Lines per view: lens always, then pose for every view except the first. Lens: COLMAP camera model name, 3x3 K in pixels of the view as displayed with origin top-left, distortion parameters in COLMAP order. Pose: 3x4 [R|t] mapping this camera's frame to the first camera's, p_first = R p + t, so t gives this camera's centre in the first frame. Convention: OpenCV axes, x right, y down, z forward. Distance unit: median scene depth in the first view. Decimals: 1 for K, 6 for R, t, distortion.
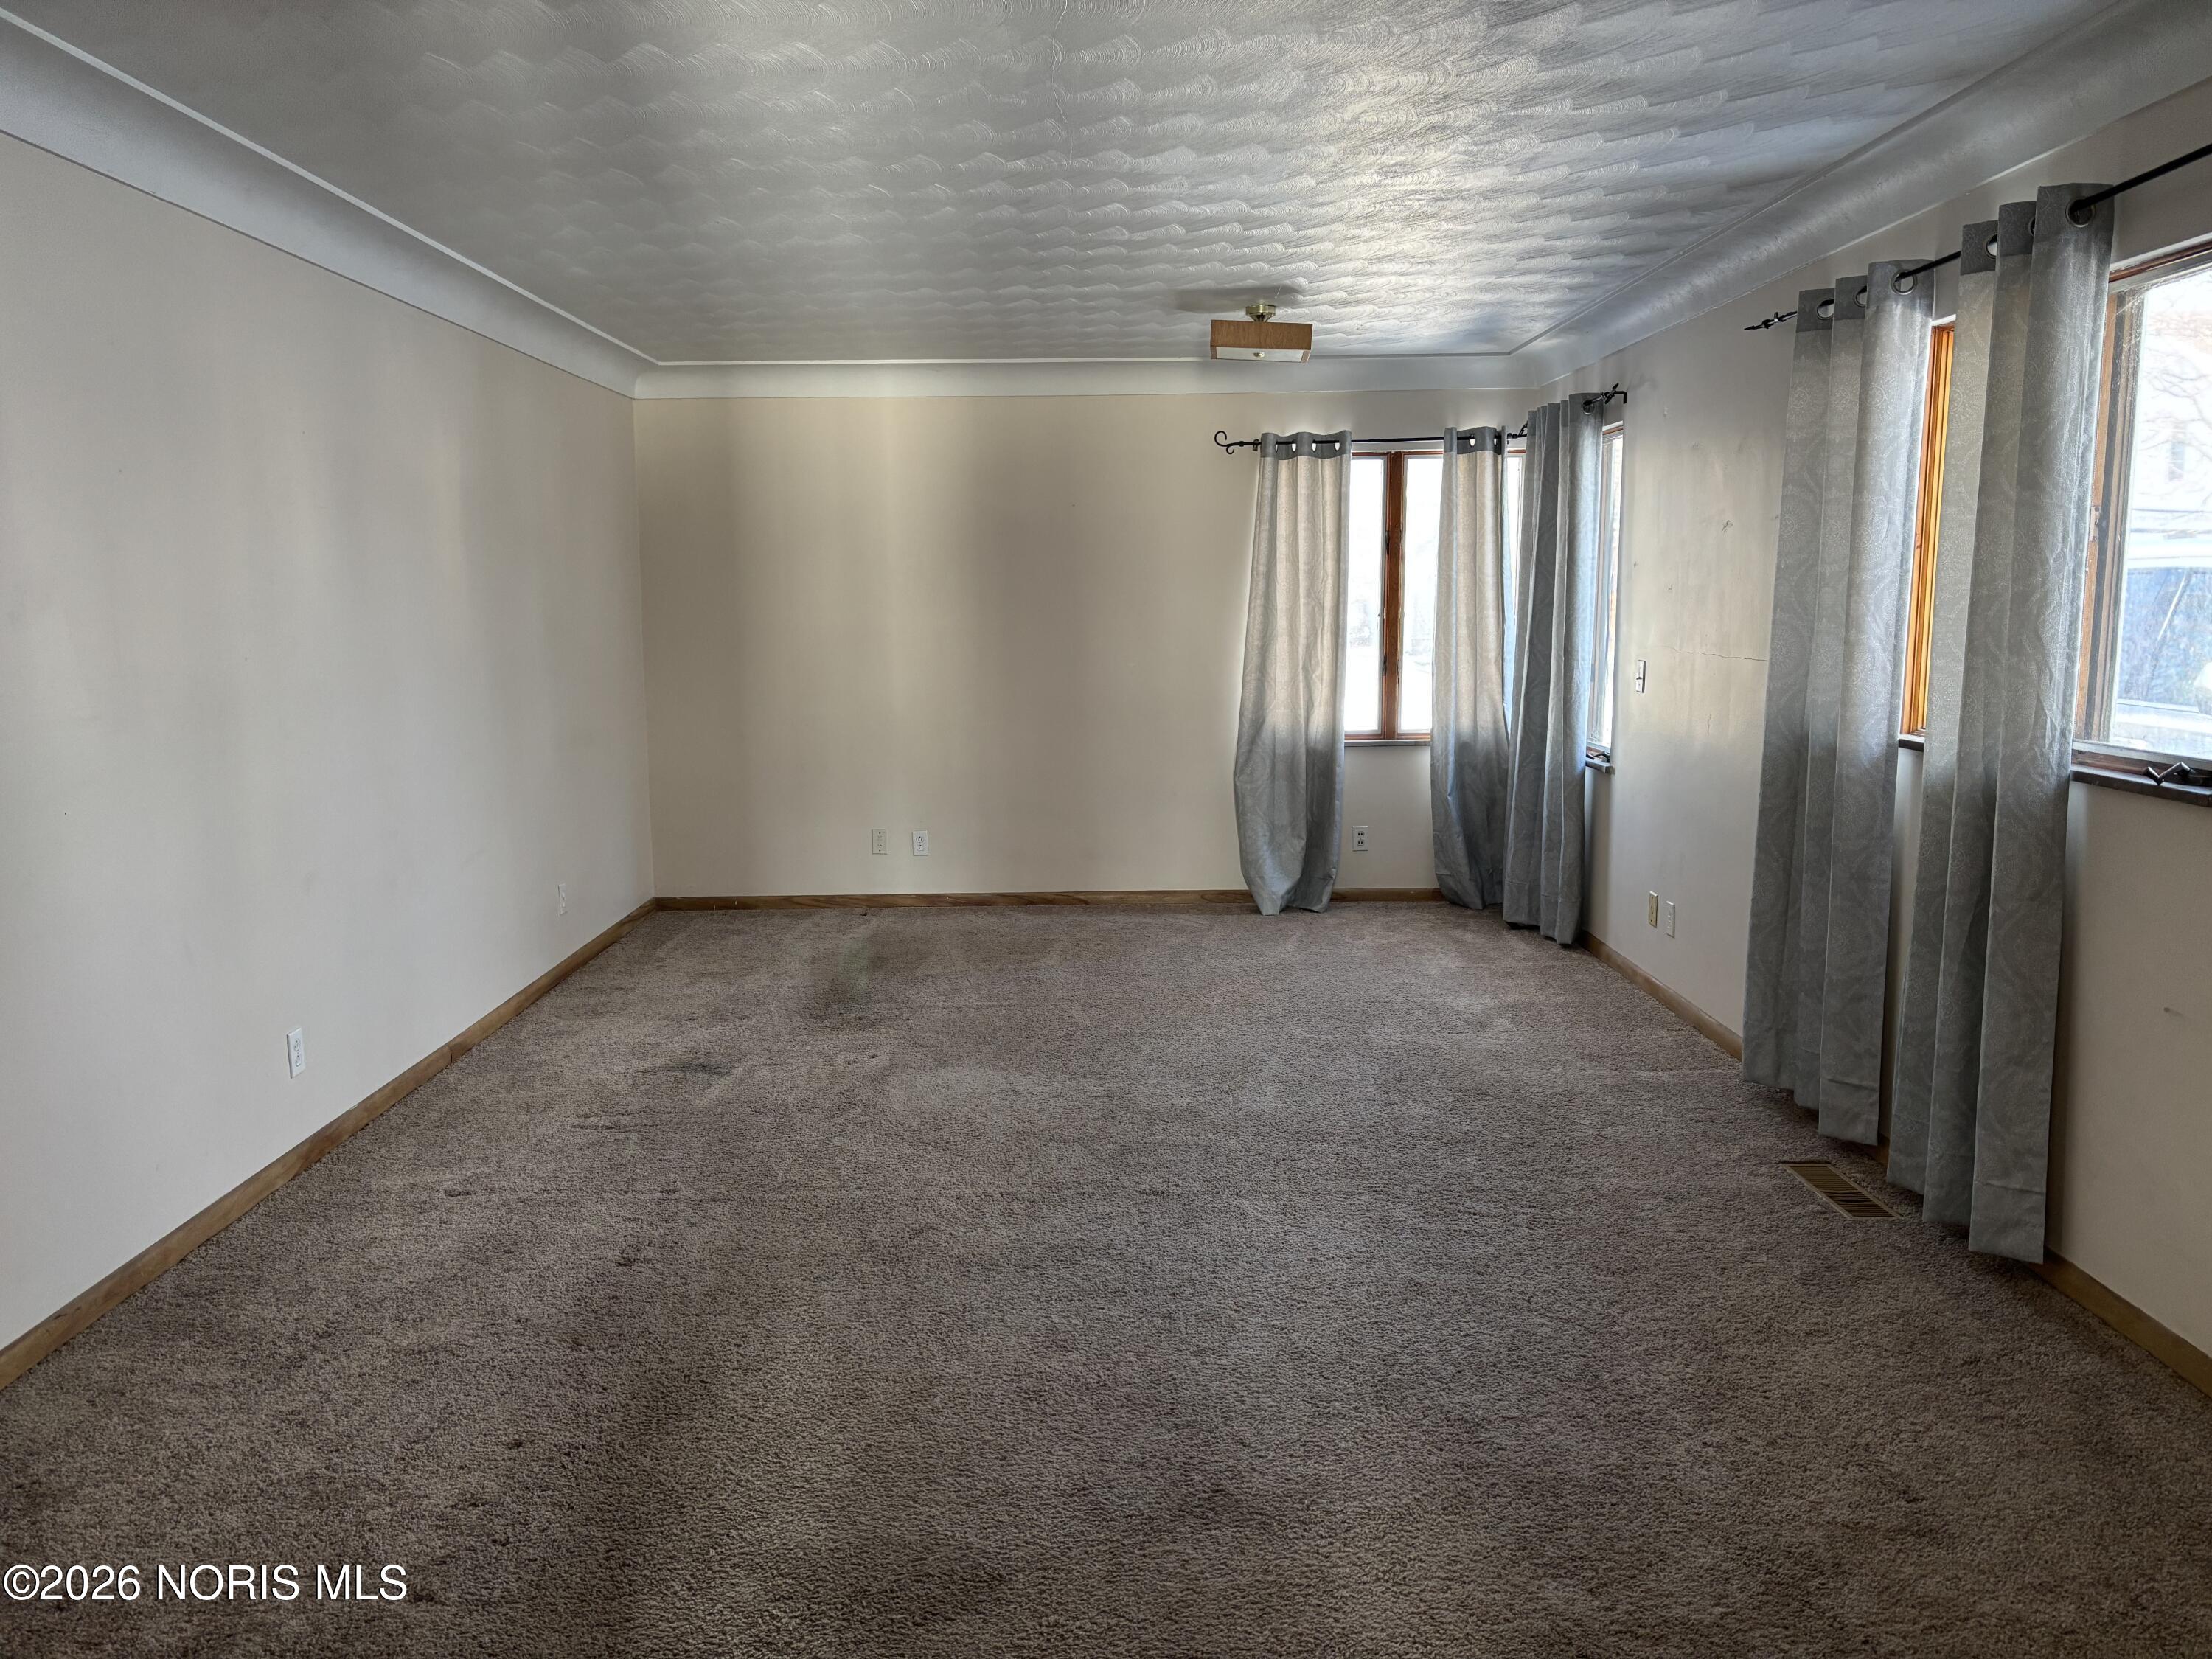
lens RADIAL K [[1673.2, 0, 1096.0], [0, 1673.2, 827.4], [0, 0, 1]] dist [0.054246, -0.053236]
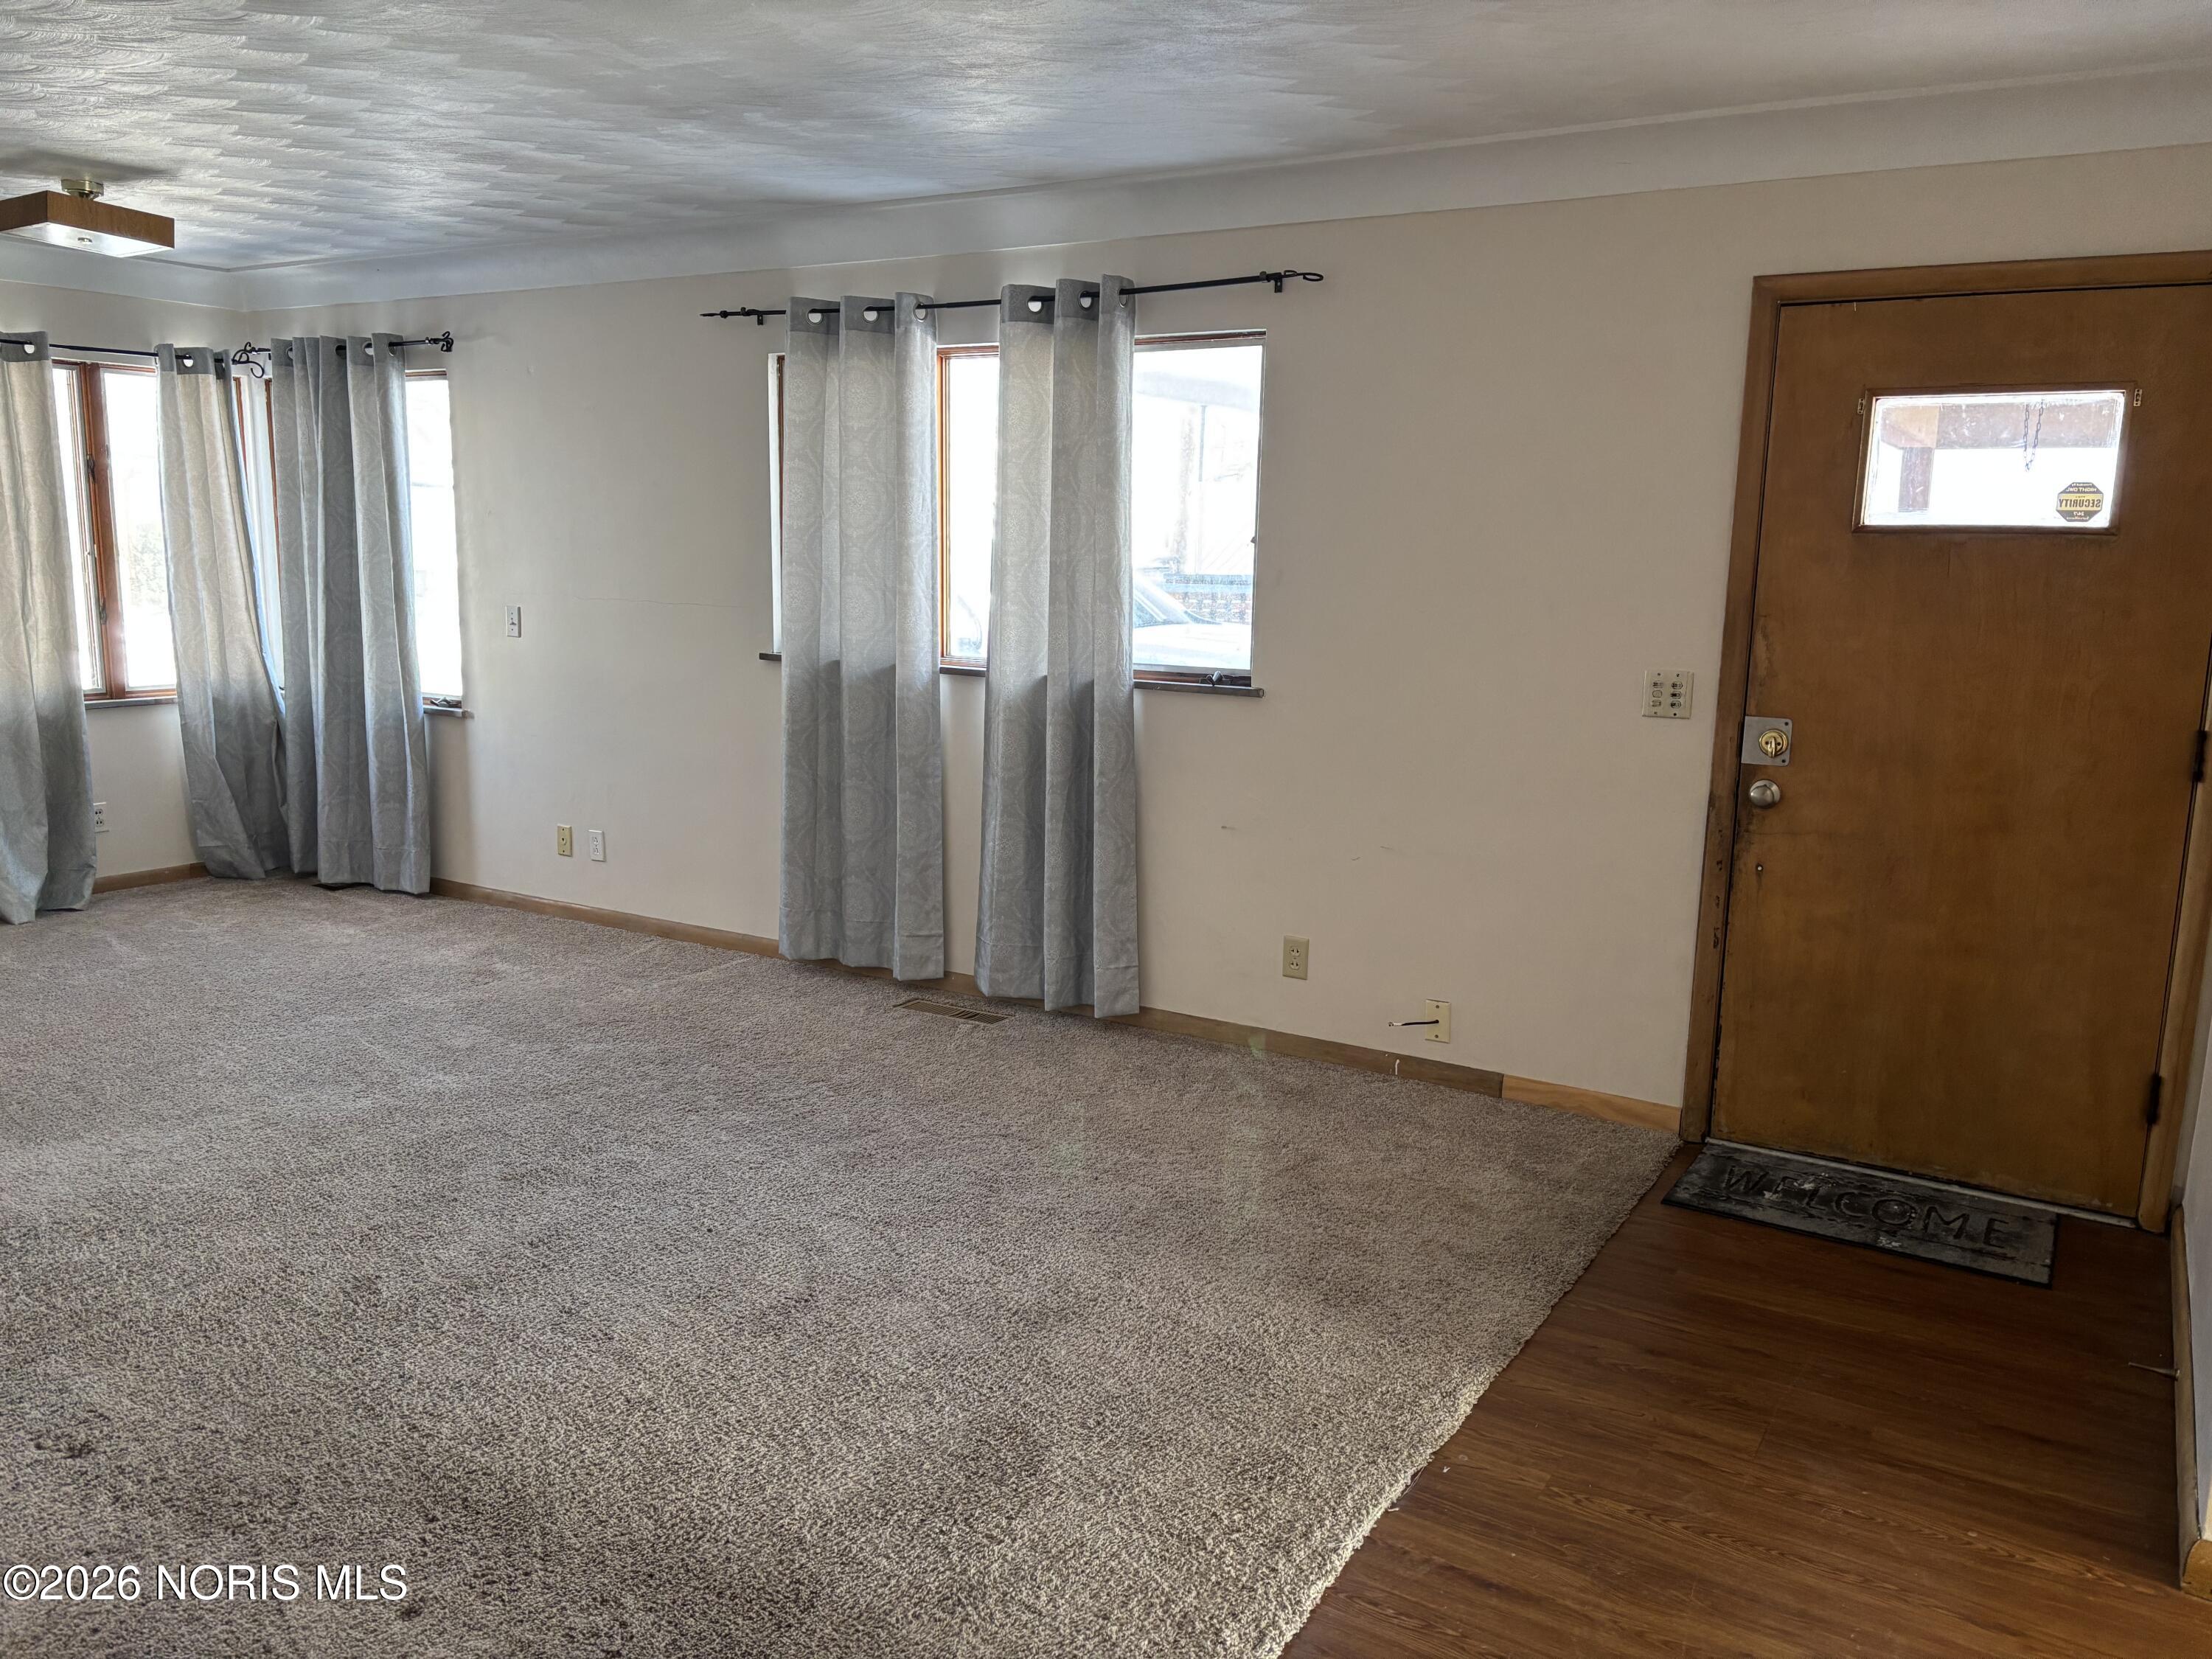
lens RADIAL K [[1673.2, 0, 1103.5], [0, 1673.2, 847.6], [0, 0, 1]] dist [0.054246, -0.053236]
pose [[0.519767, -0.132360, 0.843992, -0.389590], [0.093165, 0.990815, 0.098011, -0.019521], [-0.849213, 0.027687, 0.527324, 0.142299]]
